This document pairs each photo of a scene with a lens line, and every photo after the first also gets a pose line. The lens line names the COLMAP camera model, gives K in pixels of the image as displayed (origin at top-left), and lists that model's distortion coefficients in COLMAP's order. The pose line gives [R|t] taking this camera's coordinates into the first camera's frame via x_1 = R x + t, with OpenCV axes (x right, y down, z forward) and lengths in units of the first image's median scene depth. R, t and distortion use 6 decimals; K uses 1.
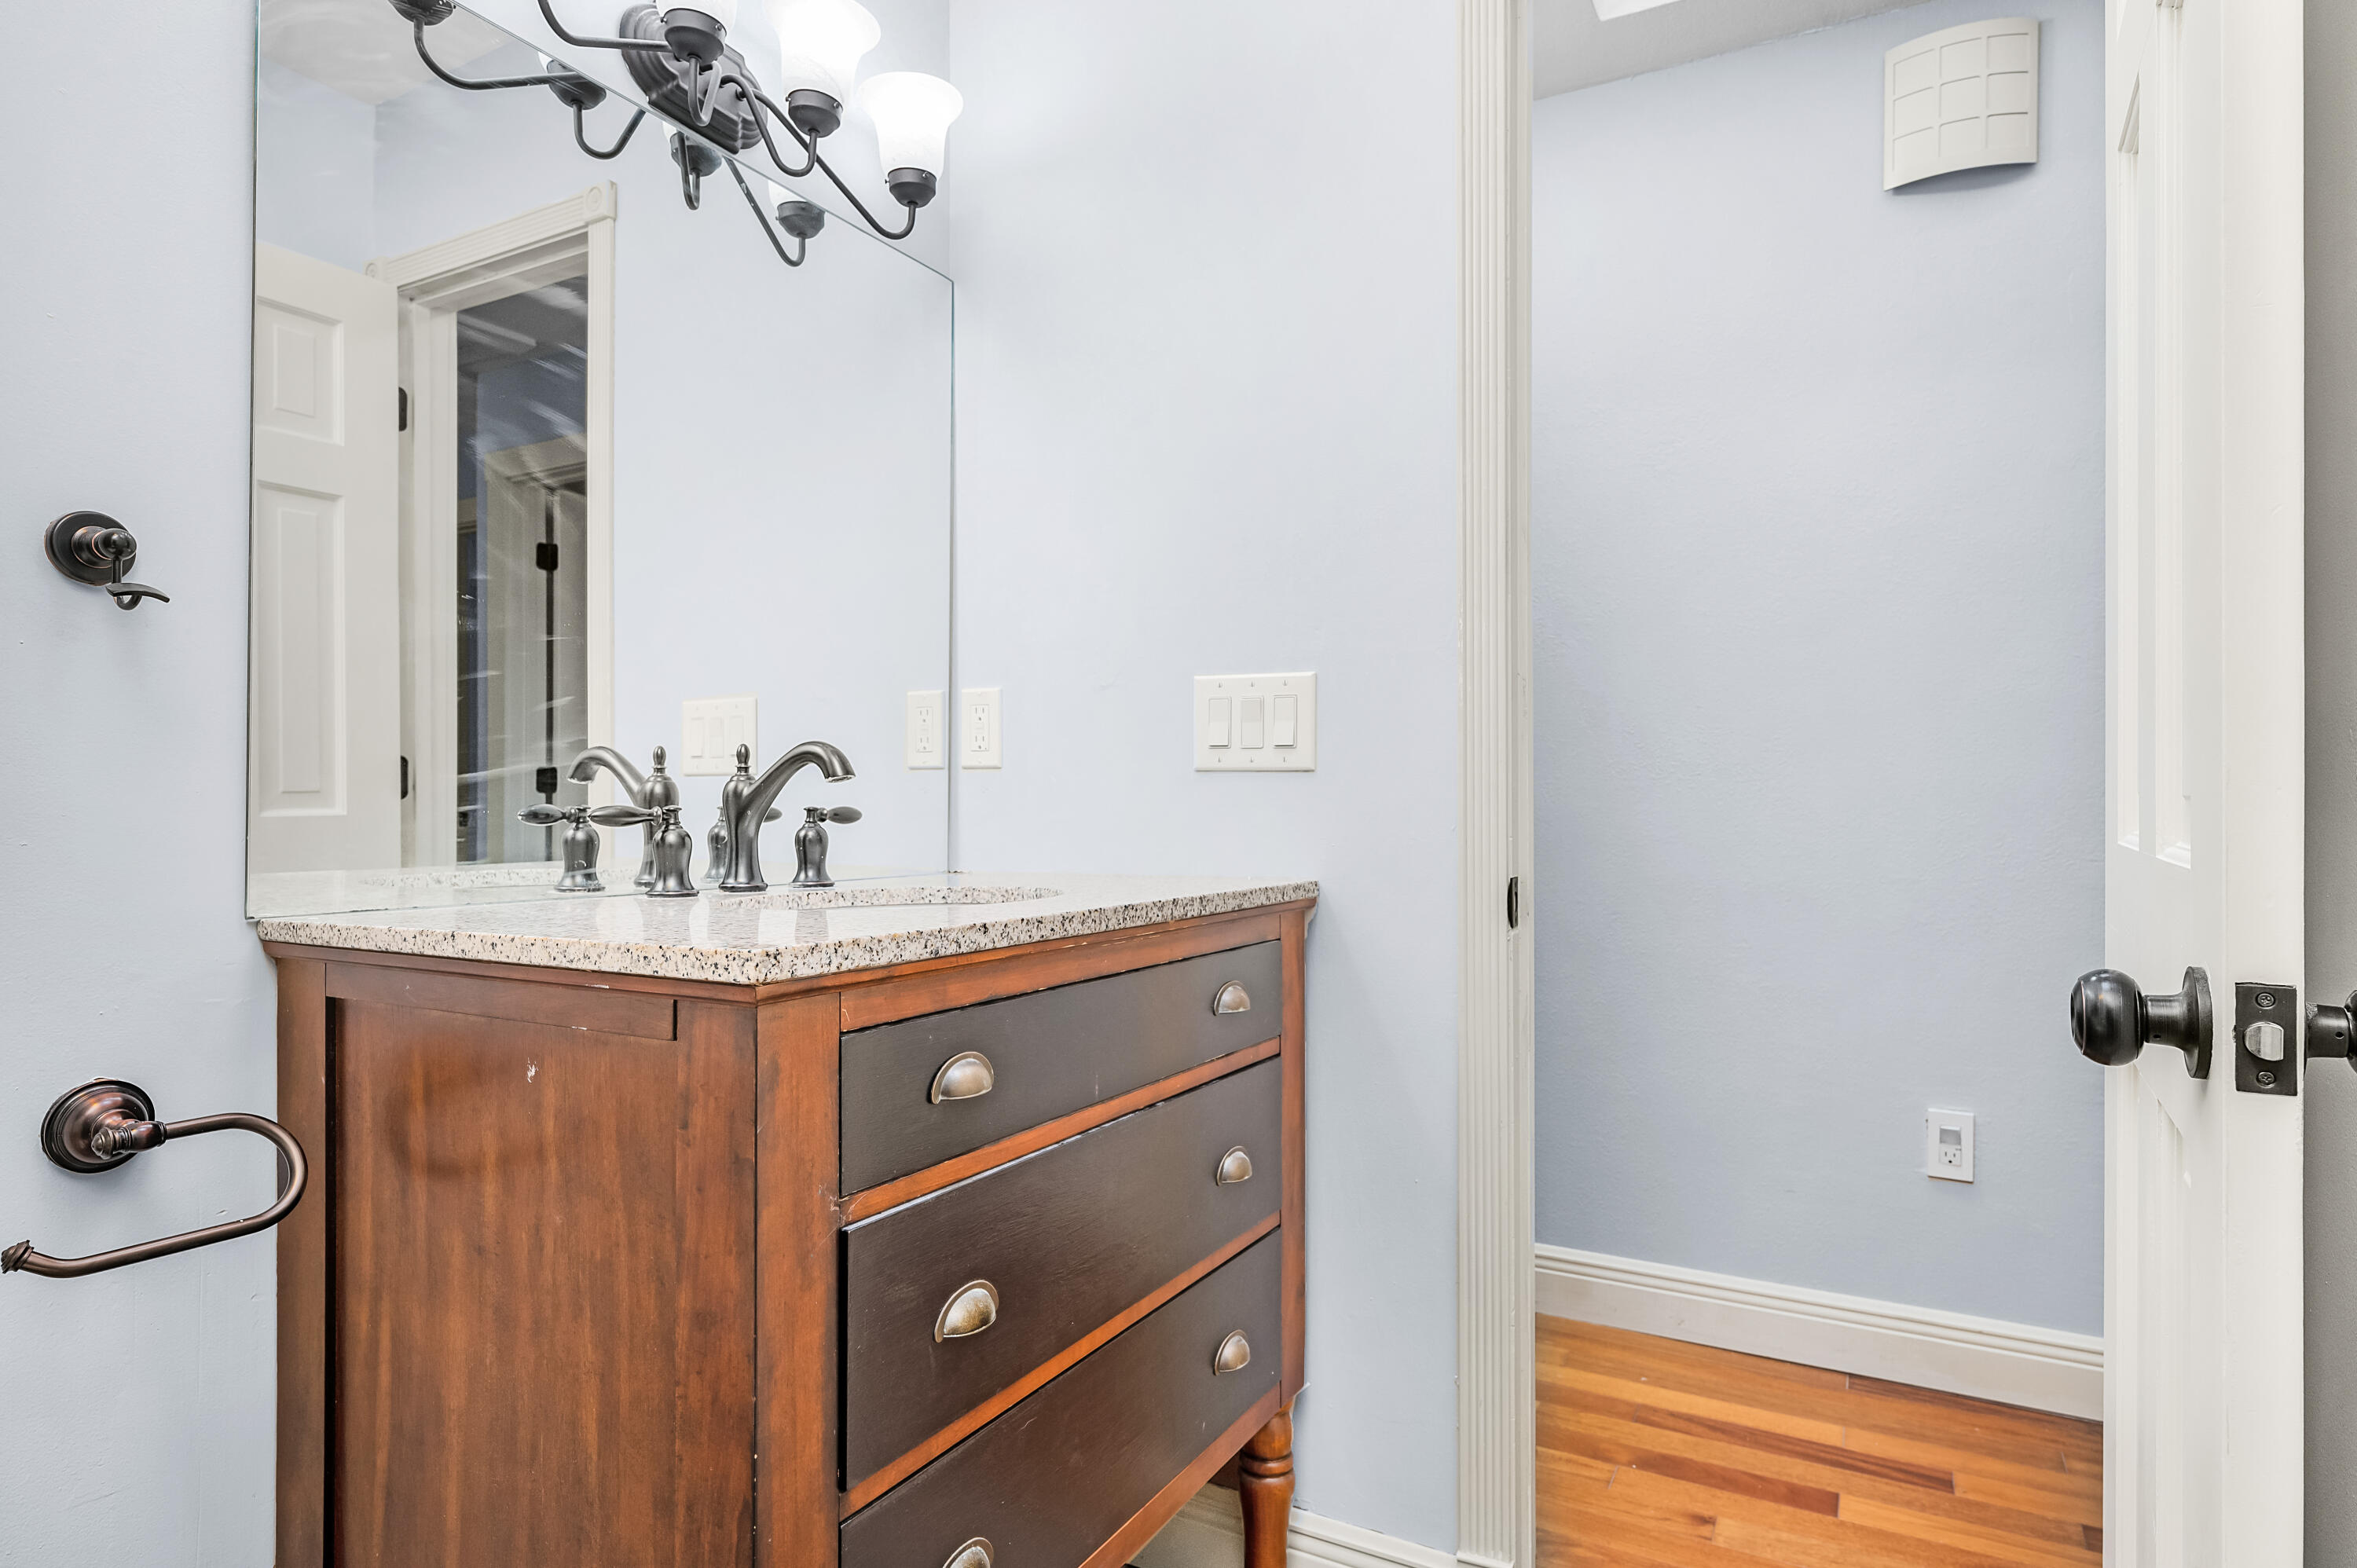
lens RADIAL K [[1282.7, 0, 1176.3], [0, 1282.7, 790.0], [0, 0, 1]] dist [-0.000860, -0.000057]
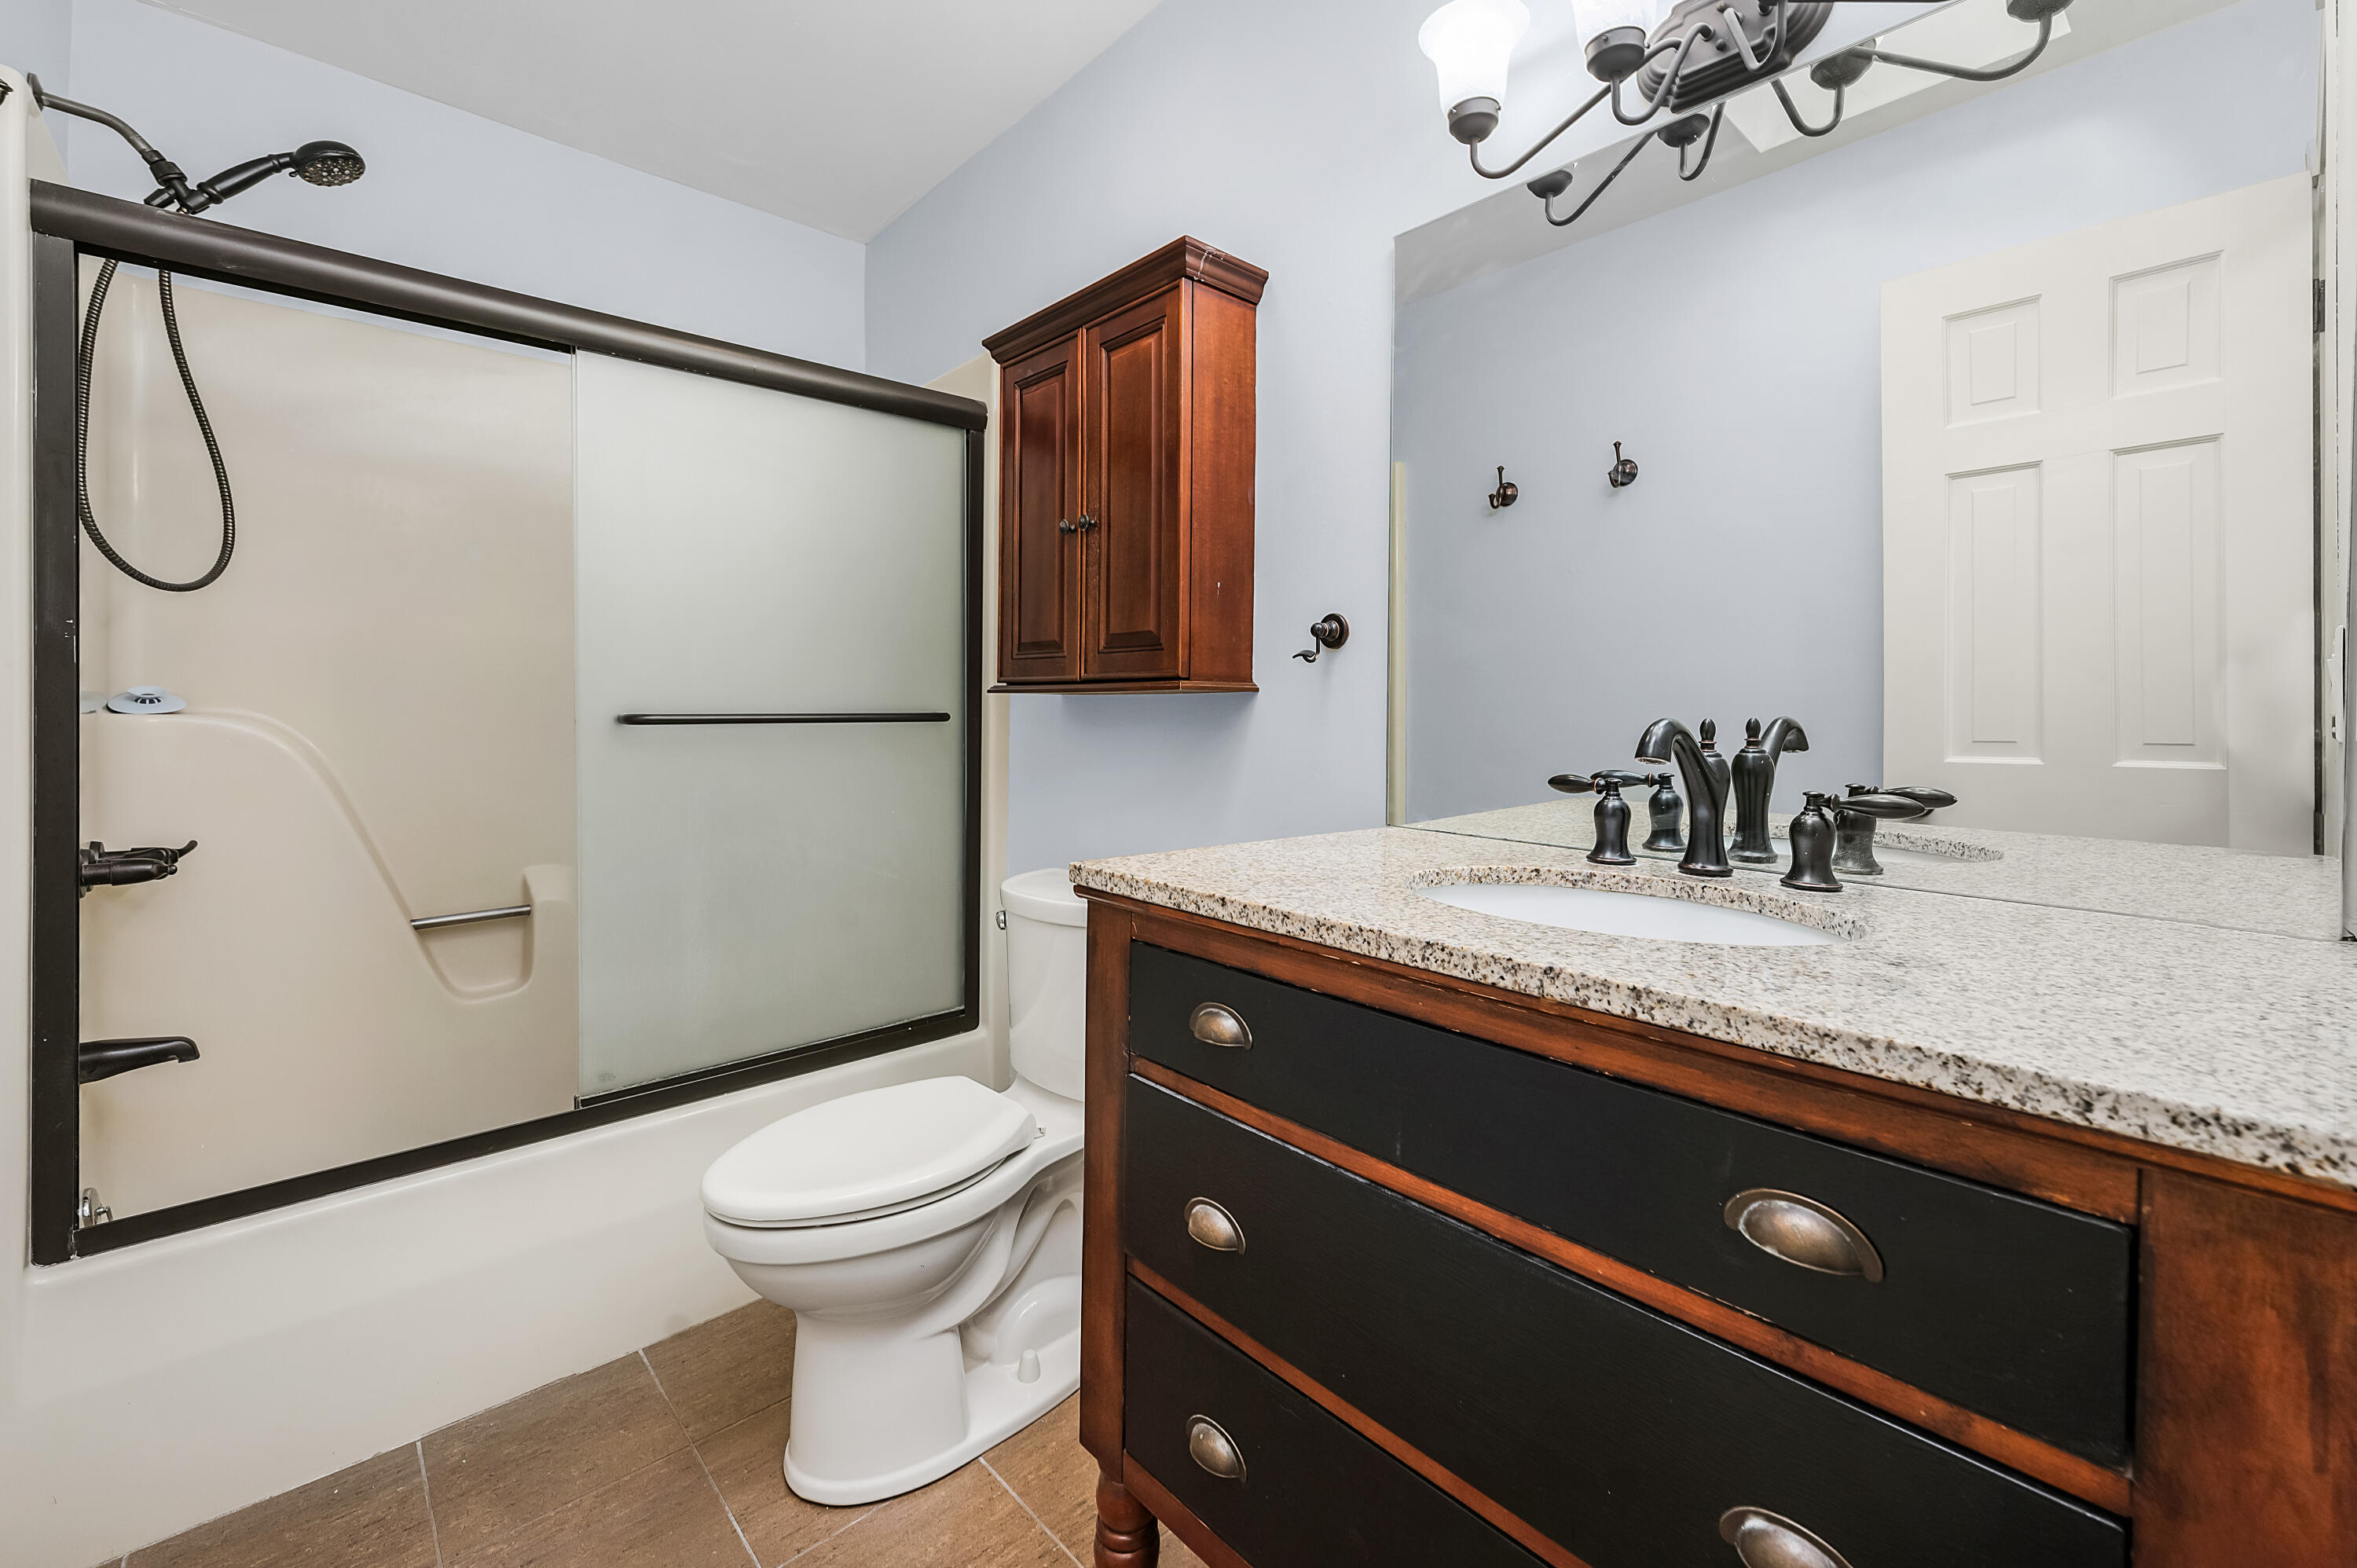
lens RADIAL K [[941.9, 0, 1127.9], [0, 941.9, 720.1], [0, 0, 1]] dist [-0.001535, 0.000188]
pose [[-0.341139, 0.006537, -0.939990, 0.616213], [0.004580, 0.999976, 0.005292, -0.052765], [0.940002, -0.002500, -0.341160, 1.132668]]
